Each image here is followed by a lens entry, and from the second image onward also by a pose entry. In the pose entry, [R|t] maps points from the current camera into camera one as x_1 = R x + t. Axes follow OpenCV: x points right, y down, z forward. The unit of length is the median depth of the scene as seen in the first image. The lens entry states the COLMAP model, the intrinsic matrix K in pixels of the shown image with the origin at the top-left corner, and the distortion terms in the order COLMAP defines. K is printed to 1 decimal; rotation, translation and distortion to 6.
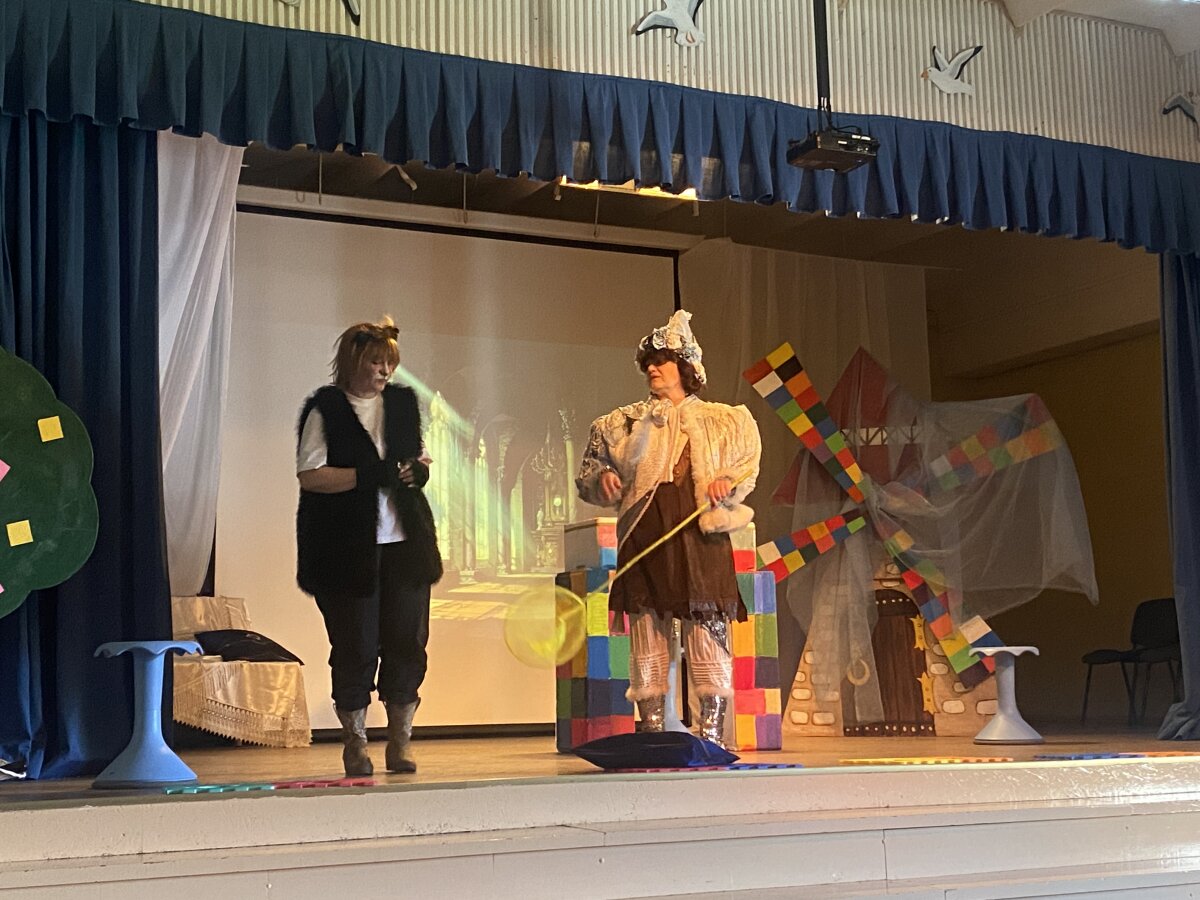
lens RADIAL K [[1739.9, 0, 575.3], [0, 1739.9, 452.4], [0, 0, 1]] dist [0.202976, -0.671181]
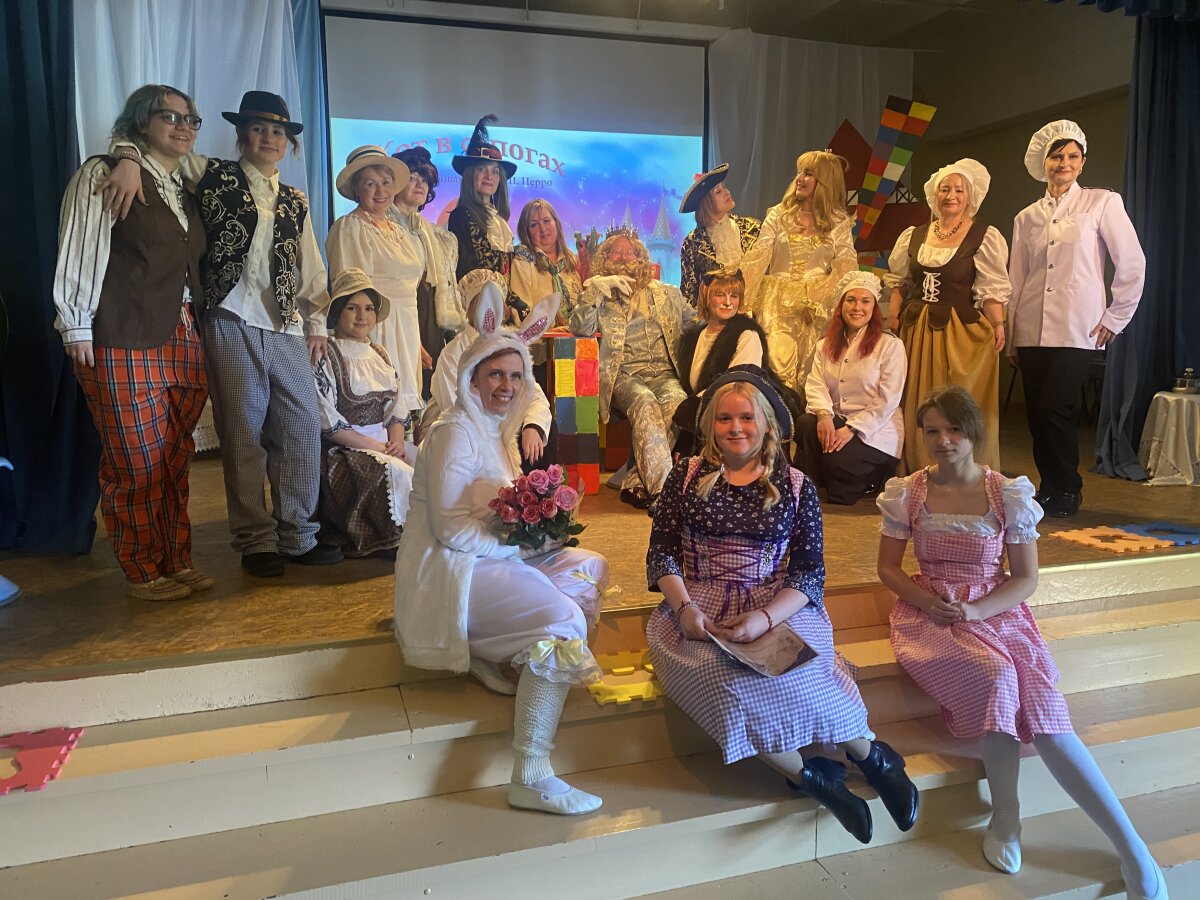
lens RADIAL K [[902.0, 0, 584.5], [0, 902.0, 432.7], [0, 0, 1]] dist [0.009530, -0.000704]
pose [[0.988339, 0.028872, -0.149508, 0.102747], [0.011569, 0.964784, 0.262790, -0.022019], [0.151830, -0.261456, 0.953199, 0.402913]]
